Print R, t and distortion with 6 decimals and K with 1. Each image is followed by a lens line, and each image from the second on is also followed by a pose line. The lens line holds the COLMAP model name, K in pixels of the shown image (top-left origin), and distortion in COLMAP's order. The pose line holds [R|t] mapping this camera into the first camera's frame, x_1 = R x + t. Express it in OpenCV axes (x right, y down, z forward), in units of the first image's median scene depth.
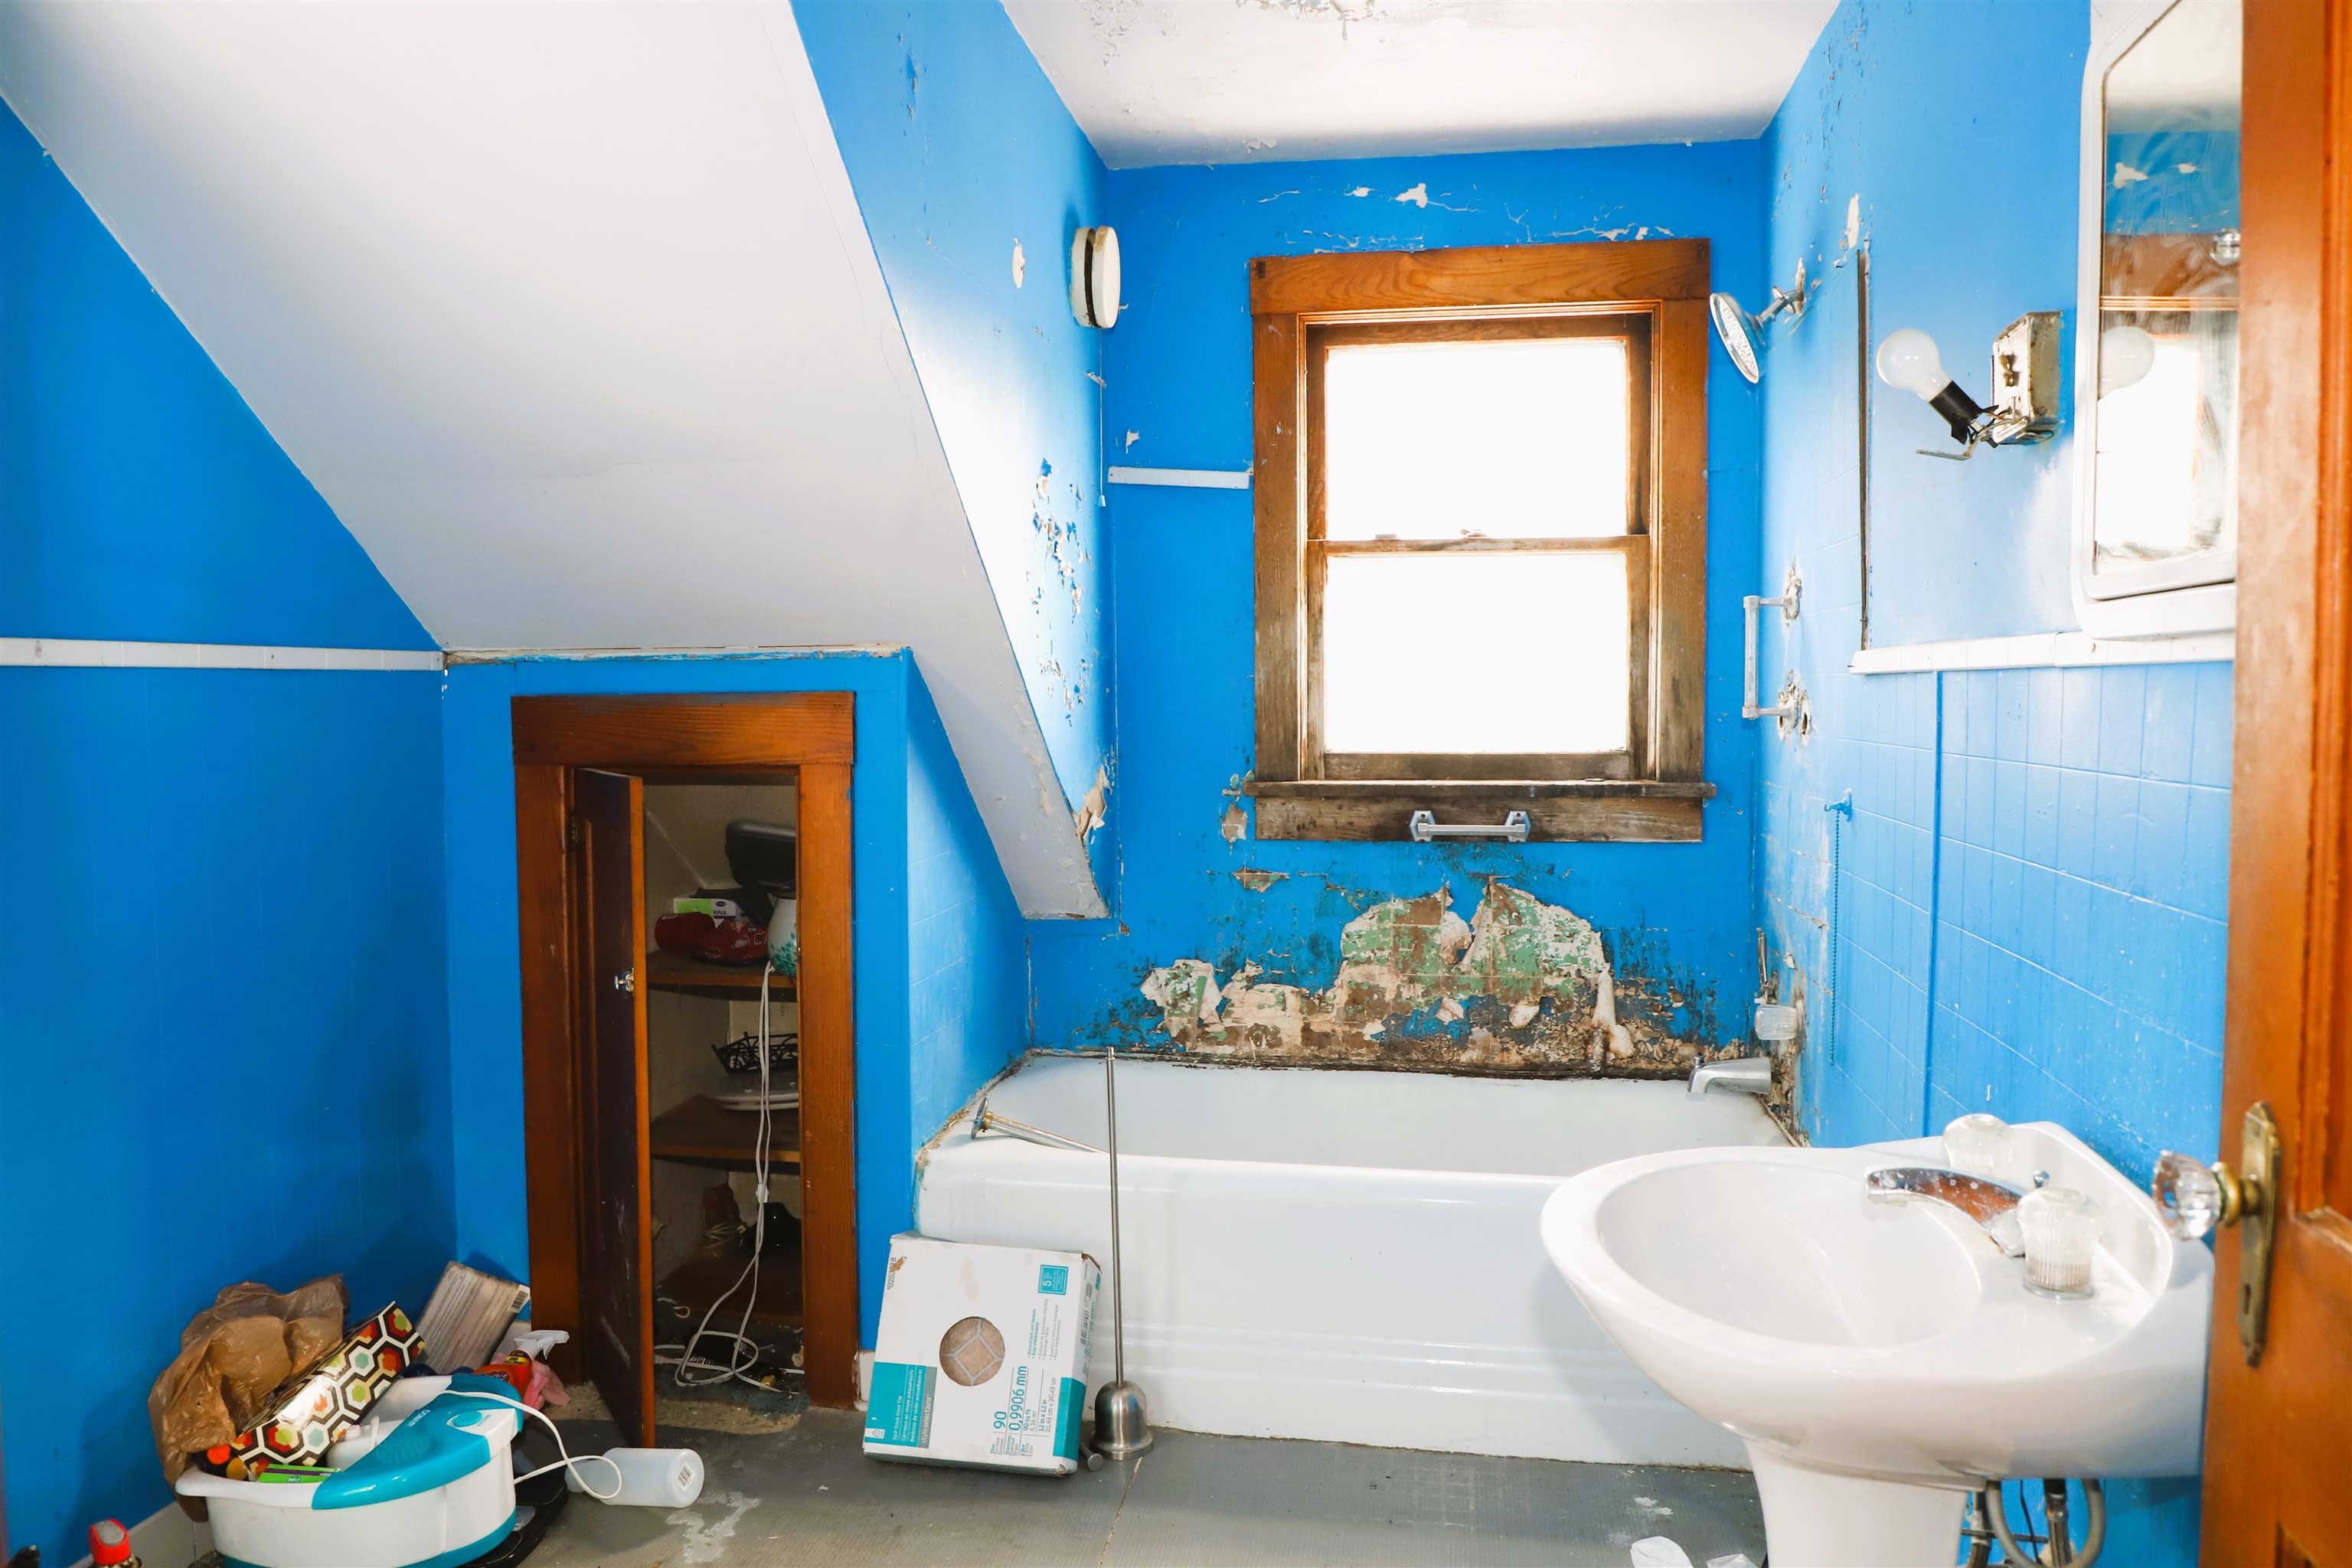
lens RADIAL K [[1595.2, 0, 1167.1], [0, 1595.2, 779.5], [0, 0, 1]] dist [-0.081658, 0.042151]
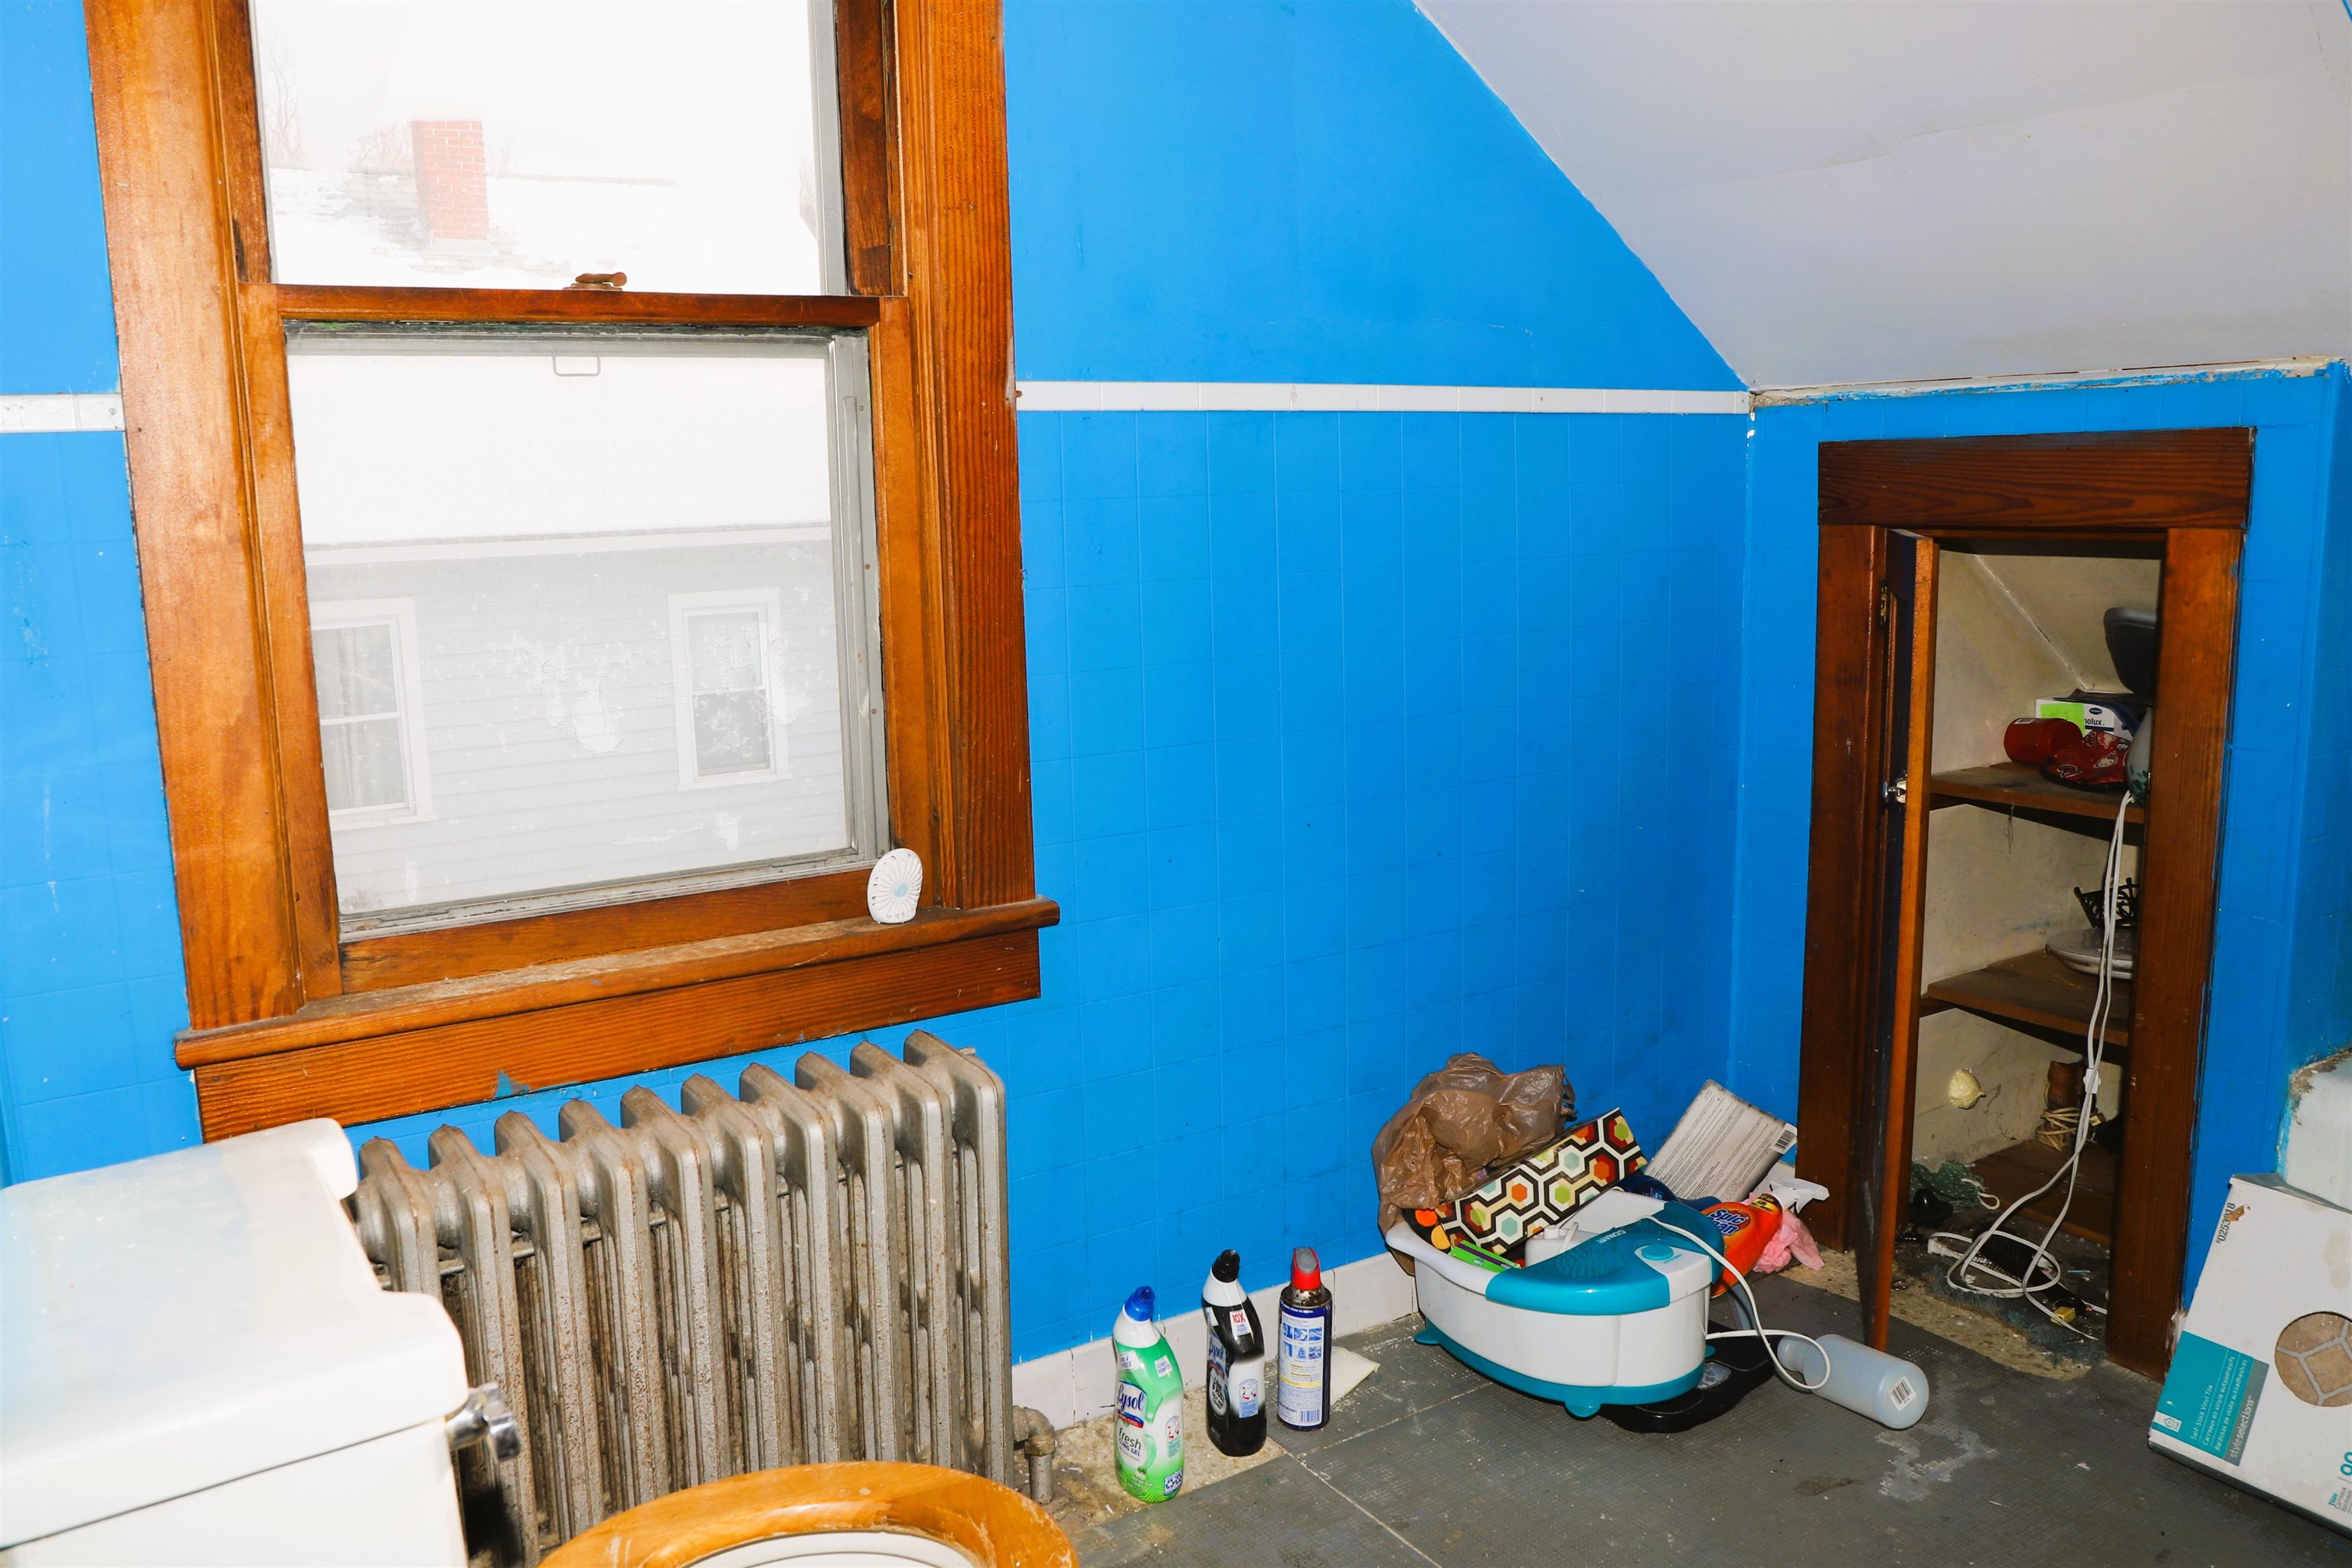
lens RADIAL K [[1815.7, 0, 1177.8], [0, 1815.7, 766.2], [0, 0, 1]] dist [-0.089315, 0.060547]
pose [[0.681183, 0.105810, -0.724426, 0.068695], [-0.021697, 0.991984, 0.124488, 0.007884], [0.731791, -0.069081, 0.678019, 0.094825]]
